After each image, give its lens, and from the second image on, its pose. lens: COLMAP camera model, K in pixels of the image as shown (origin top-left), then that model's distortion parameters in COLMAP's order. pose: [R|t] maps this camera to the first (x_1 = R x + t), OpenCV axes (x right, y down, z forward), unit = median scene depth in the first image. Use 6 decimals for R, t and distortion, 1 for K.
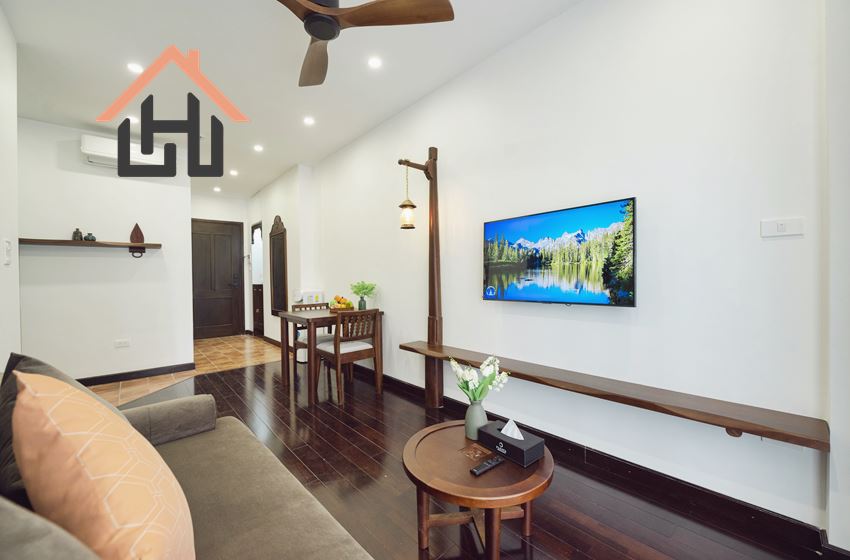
lens RADIAL K [[336.3, 0, 425.0], [0, 336.3, 280.0], [0, 0, 1]] dist [-0.002068, -0.000111]
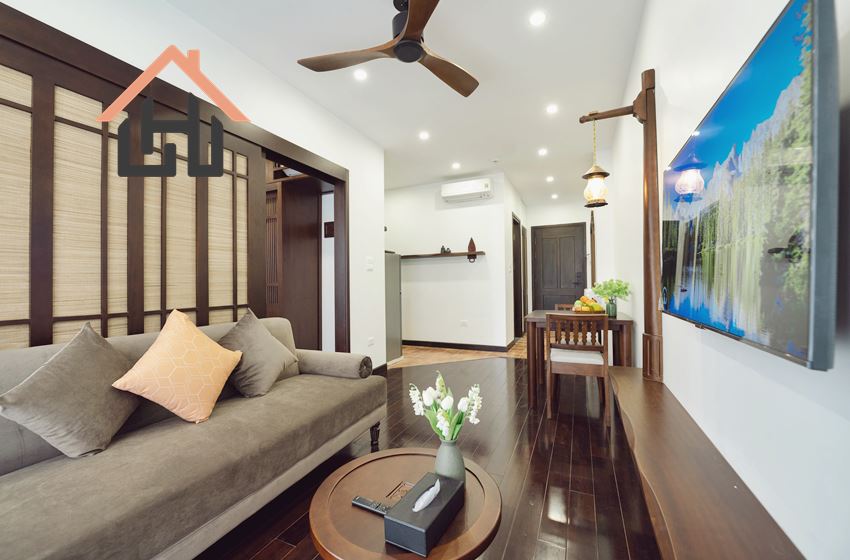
lens RADIAL K [[336.3, 0, 425.0], [0, 336.3, 280.0], [0, 0, 1]] dist [-0.002068, -0.000111]
pose [[0.396637, 0.002048, -0.917973, 0.378754], [0.000454, 0.999997, 0.002427, 0.003005], [0.917975, -0.001379, 0.396635, 0.303126]]
